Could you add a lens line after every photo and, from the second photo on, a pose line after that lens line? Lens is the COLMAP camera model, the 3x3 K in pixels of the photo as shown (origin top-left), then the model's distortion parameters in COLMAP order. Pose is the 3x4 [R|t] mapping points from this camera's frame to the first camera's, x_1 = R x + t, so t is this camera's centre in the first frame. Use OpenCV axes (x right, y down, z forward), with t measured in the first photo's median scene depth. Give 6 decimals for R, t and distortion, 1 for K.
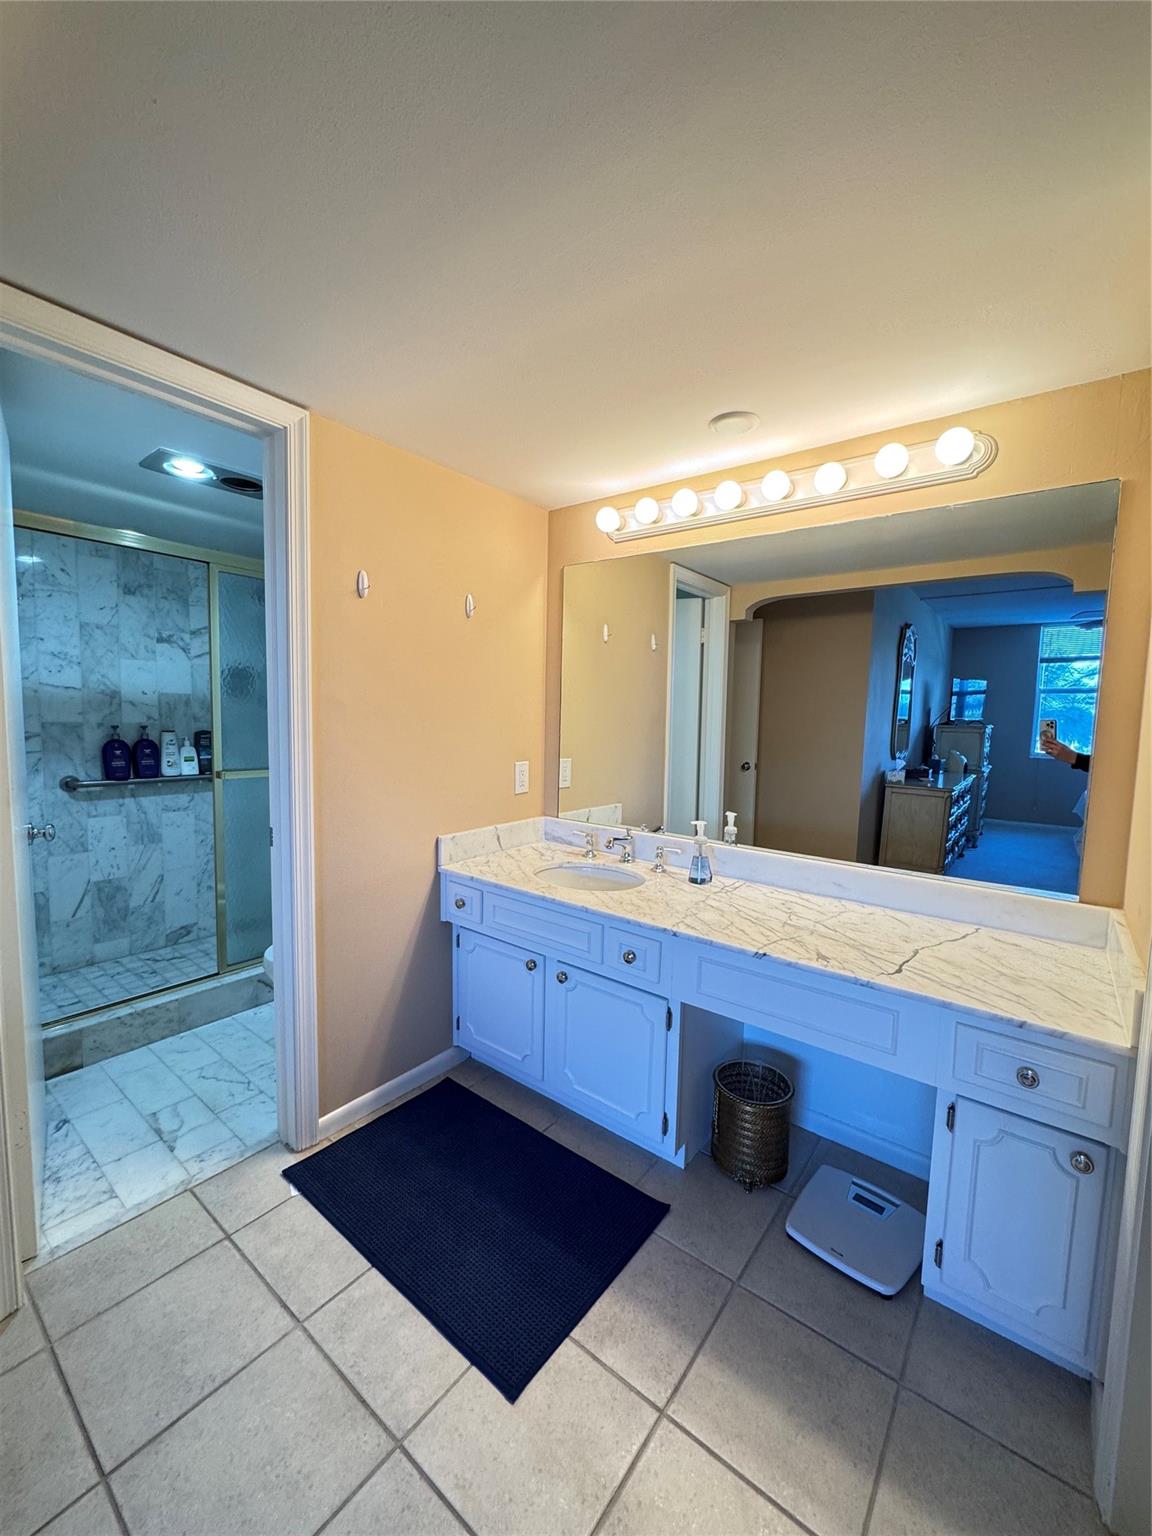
lens RADIAL K [[617.2, 0, 576.0], [0, 617.2, 768.0], [0, 0, 1]] dist [-0.002896, 0.000279]
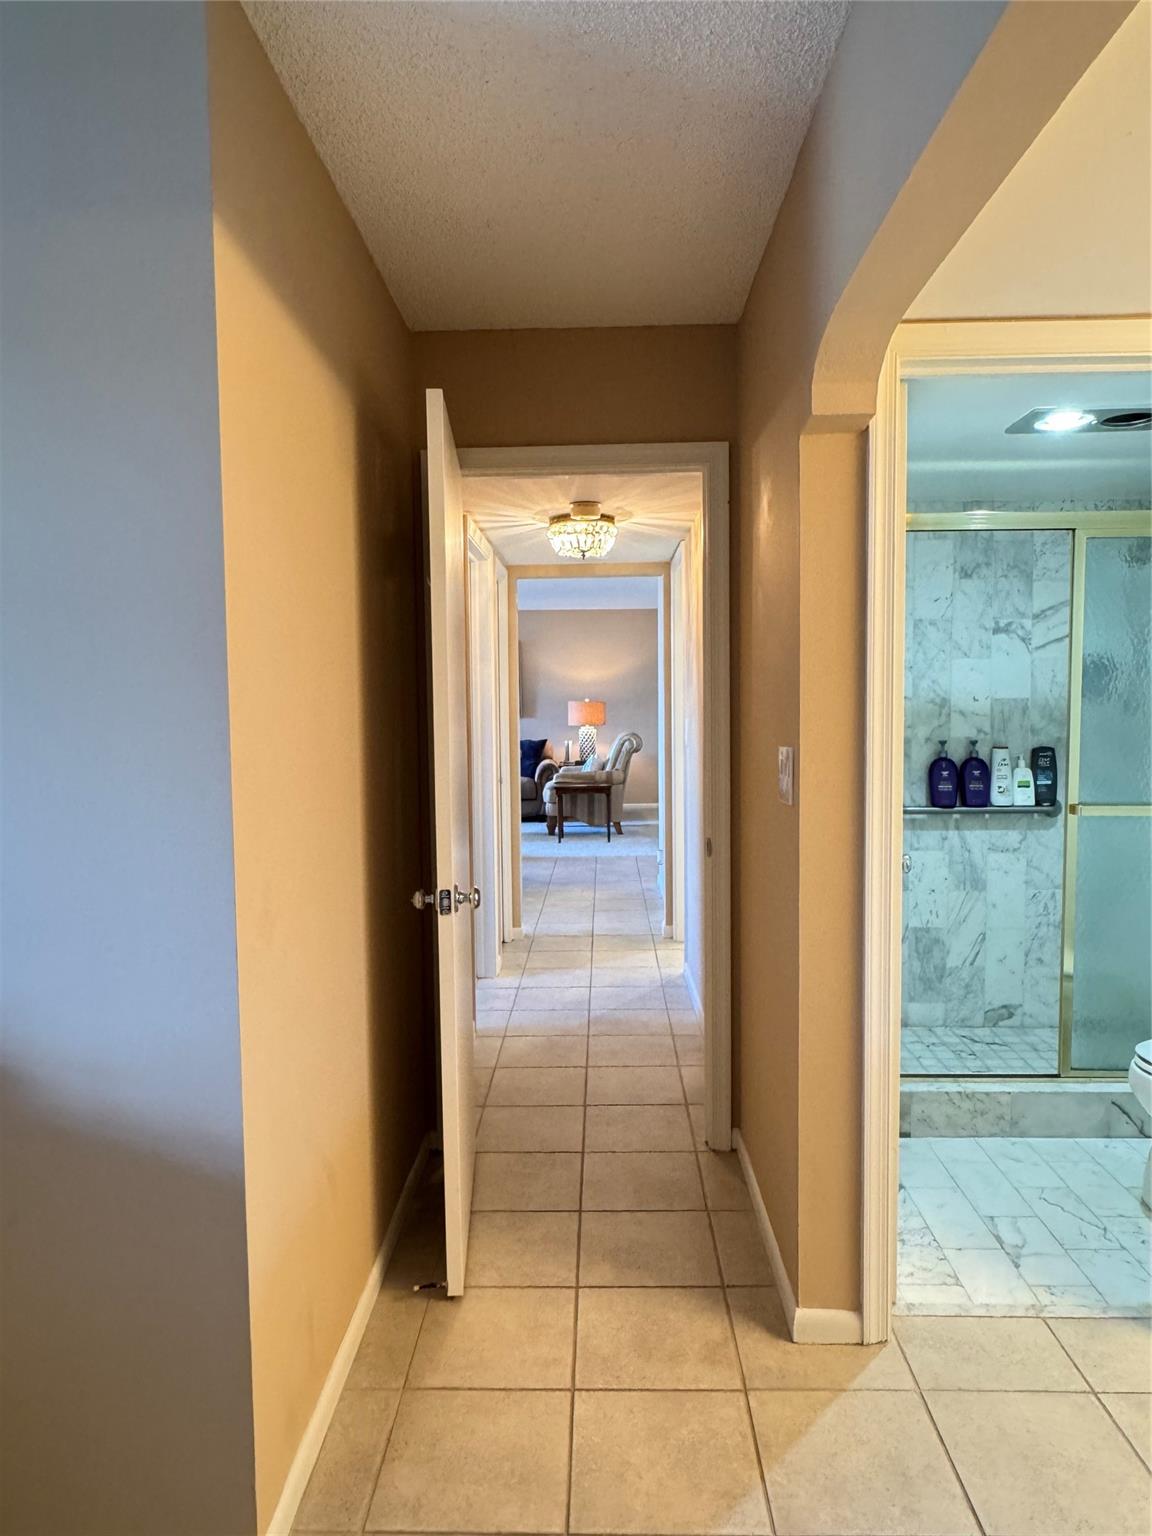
lens RADIAL K [[991.6, 0, 576.0], [0, 991.6, 768.0], [0, 0, 1]] dist [-0.007498, -0.002930]
pose [[0.592230, 0.023450, -0.805428, 0.023107], [-0.046127, 0.998924, -0.004833, -0.003894], [0.804448, 0.040015, 0.592674, -0.167851]]
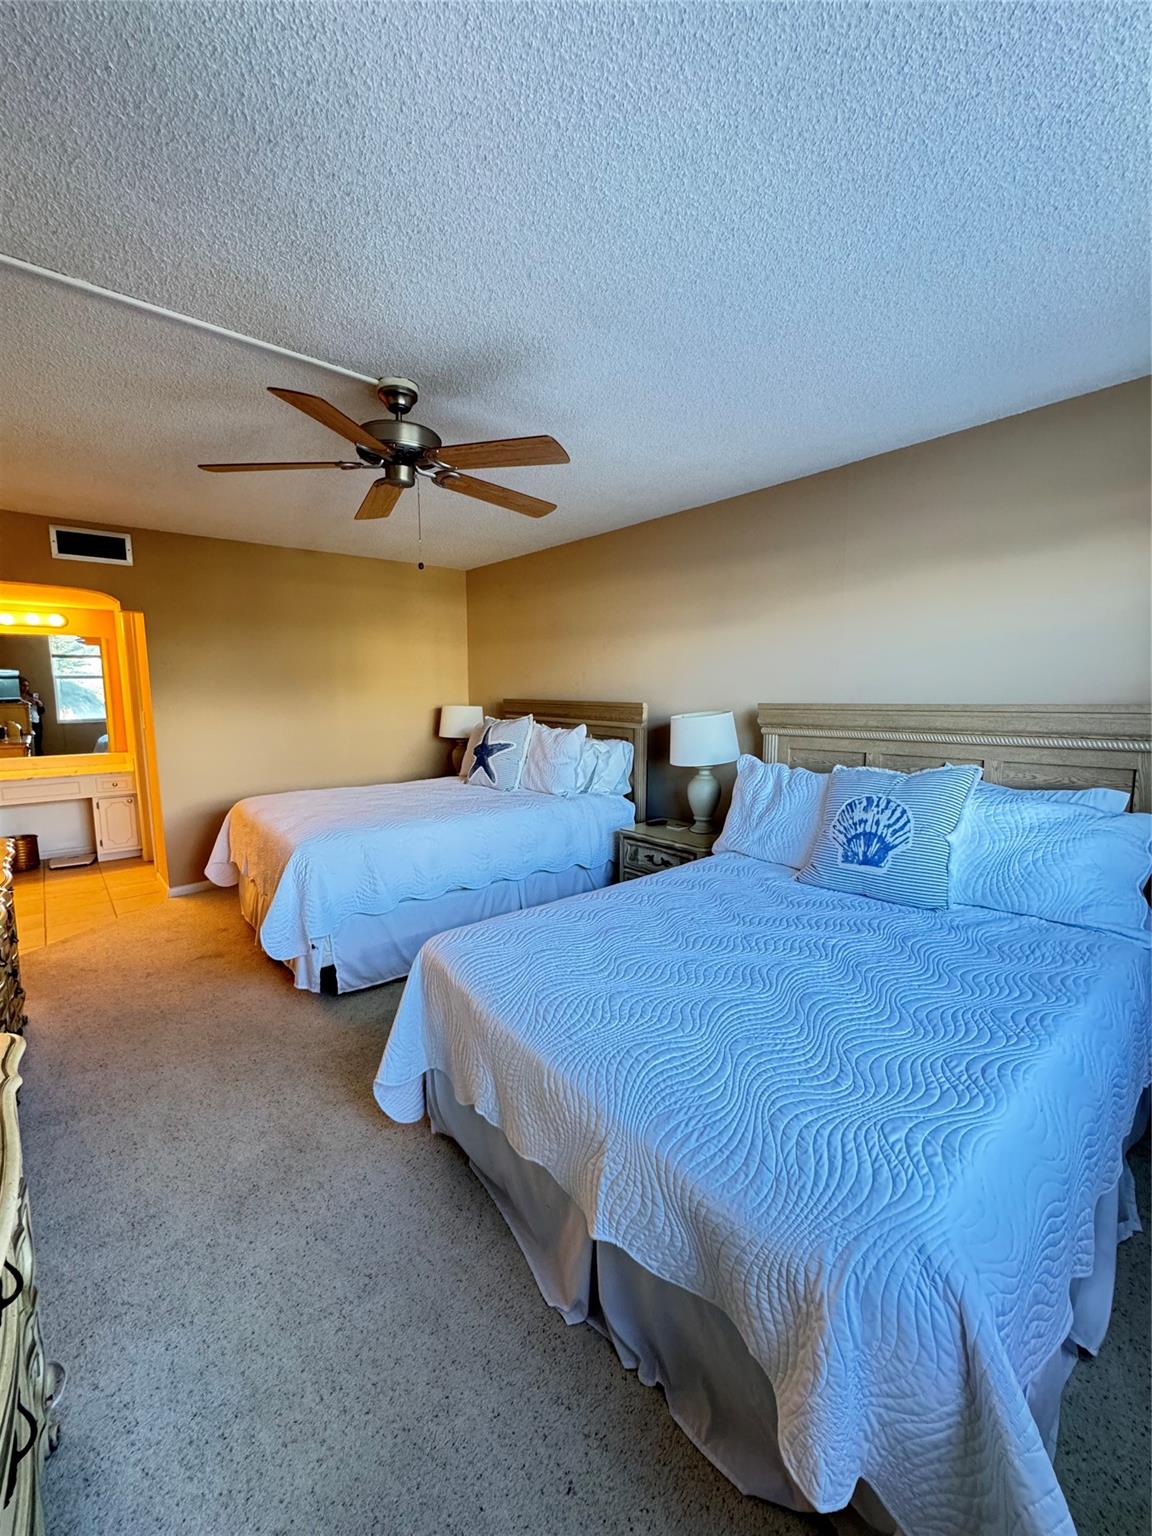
lens RADIAL K [[613.1, 0, 576.0], [0, 613.1, 768.0], [0, 0, 1]] dist [-0.002826, 0.000073]
pose [[0.195013, -0.139151, 0.970879, -1.954050], [0.091312, 0.988161, 0.123287, 0.093390], [-0.976541, 0.064610, 0.205411, -2.139610]]
